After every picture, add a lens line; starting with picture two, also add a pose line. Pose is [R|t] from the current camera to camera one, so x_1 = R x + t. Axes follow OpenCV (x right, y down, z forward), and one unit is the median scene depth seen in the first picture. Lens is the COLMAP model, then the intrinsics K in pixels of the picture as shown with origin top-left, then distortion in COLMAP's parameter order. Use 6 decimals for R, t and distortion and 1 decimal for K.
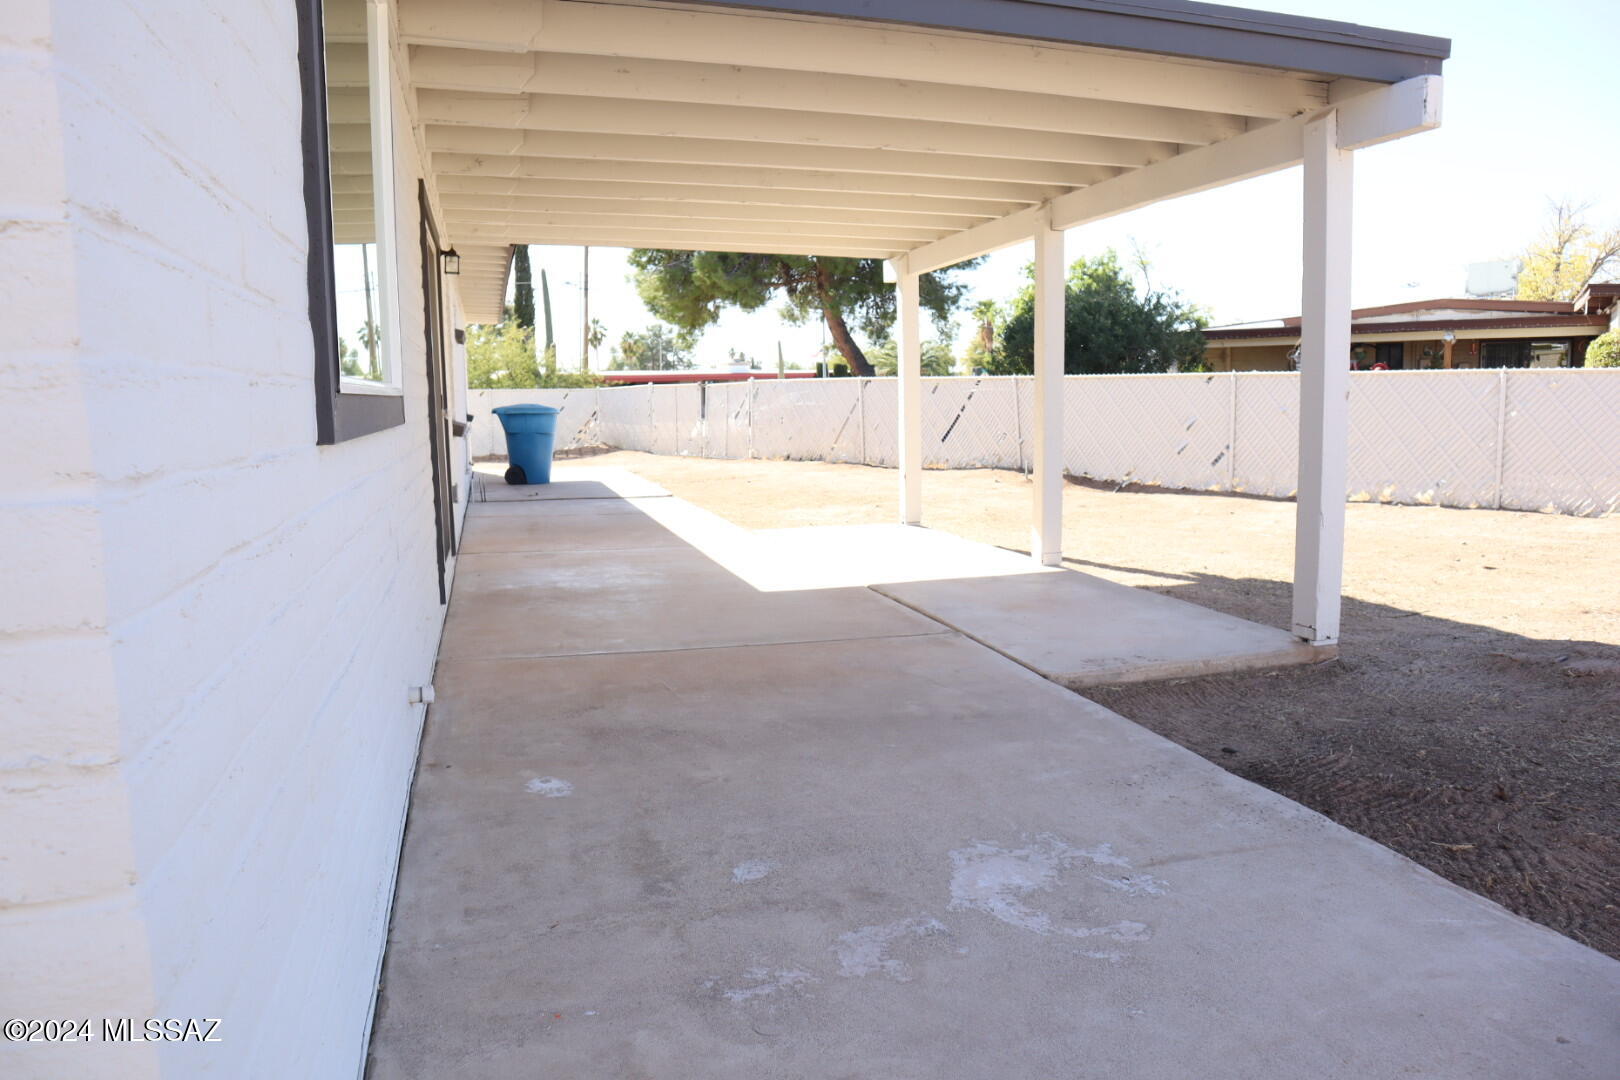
lens RADIAL K [[1128.8, 0, 810.0], [0, 1128.8, 540.0], [0, 0, 1]] dist [-0.053011, 0.002501]
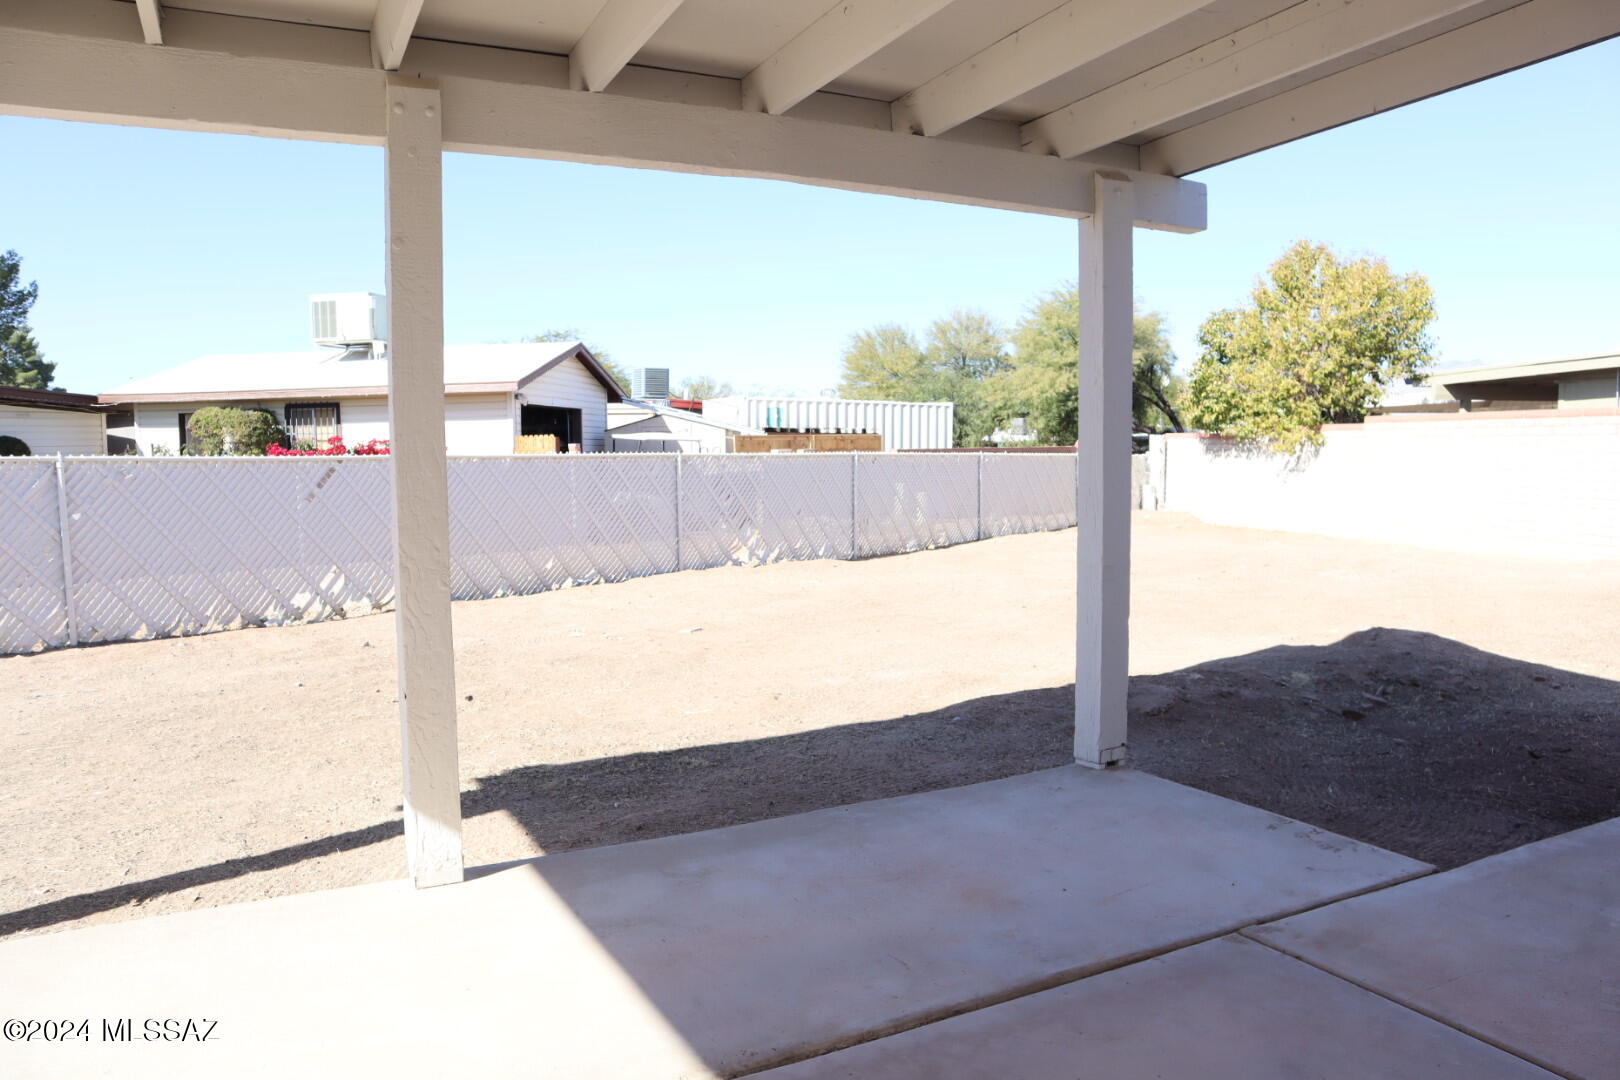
lens RADIAL K [[1128.8, 0, 810.0], [0, 1128.8, 540.0], [0, 0, 1]] dist [-0.053011, 0.002501]
pose [[-0.175494, -0.053044, 0.983050, -0.197917], [0.137829, 0.987389, 0.077884, -0.096560], [-0.974785, 0.149161, -0.165969, 0.706027]]
